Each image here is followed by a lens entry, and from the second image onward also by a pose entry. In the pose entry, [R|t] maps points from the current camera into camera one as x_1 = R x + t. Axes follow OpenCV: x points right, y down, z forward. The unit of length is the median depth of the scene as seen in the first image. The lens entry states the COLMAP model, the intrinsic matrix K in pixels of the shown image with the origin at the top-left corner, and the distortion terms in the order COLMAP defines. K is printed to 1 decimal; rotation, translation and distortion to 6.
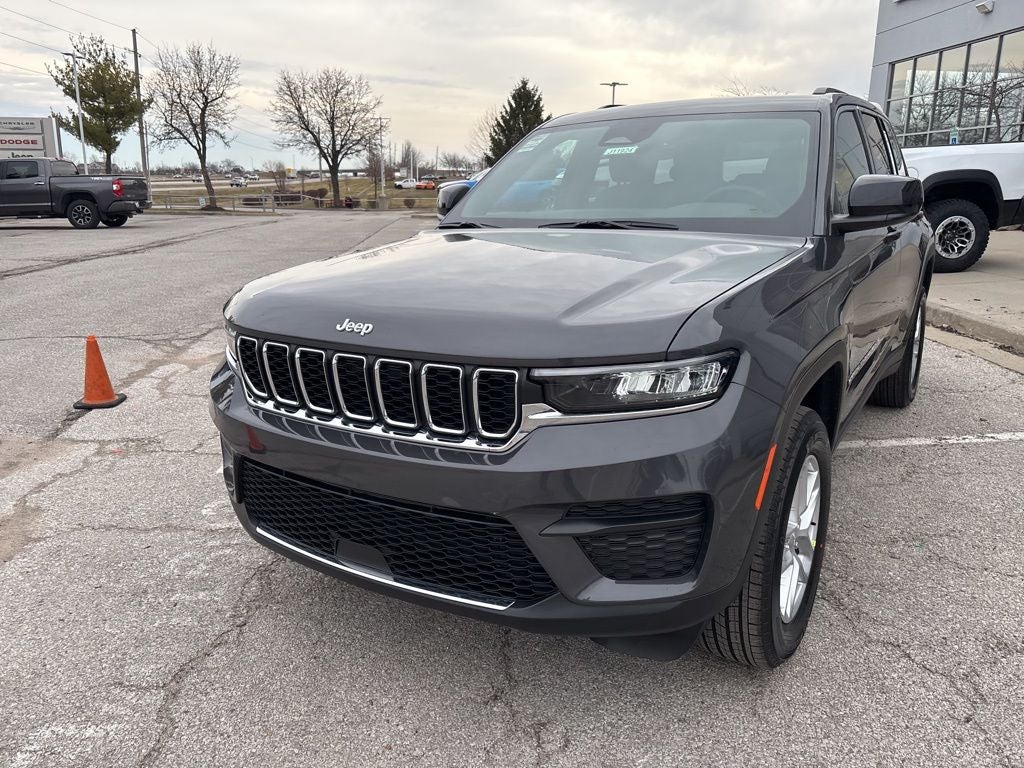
lens RADIAL K [[773.7, 0, 510.0], [0, 773.7, 385.1], [0, 0, 1]] dist [0.055196, -0.065079]
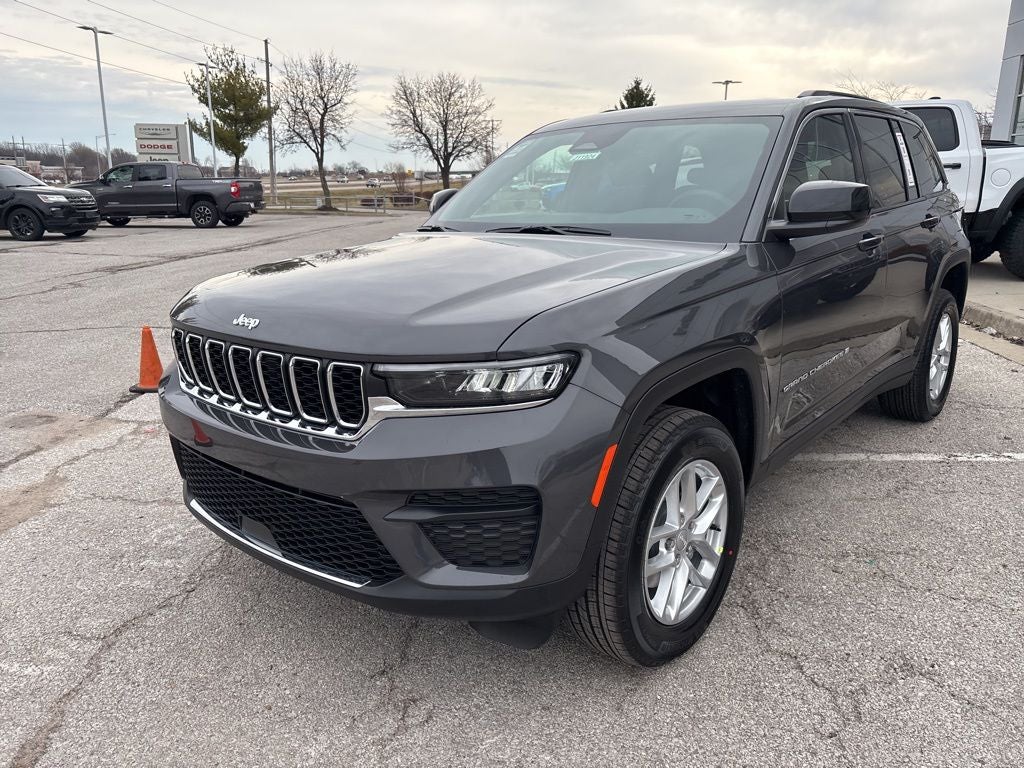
lens RADIAL K [[773.7, 0, 511.8], [0, 773.7, 386.1], [0, 0, 1]] dist [0.055196, -0.065079]
pose [[0.989616, 0.035187, -0.139363, 0.201011], [-0.035147, 0.999378, 0.002745, 0.000147], [0.139373, 0.002182, 0.990238, -0.021742]]
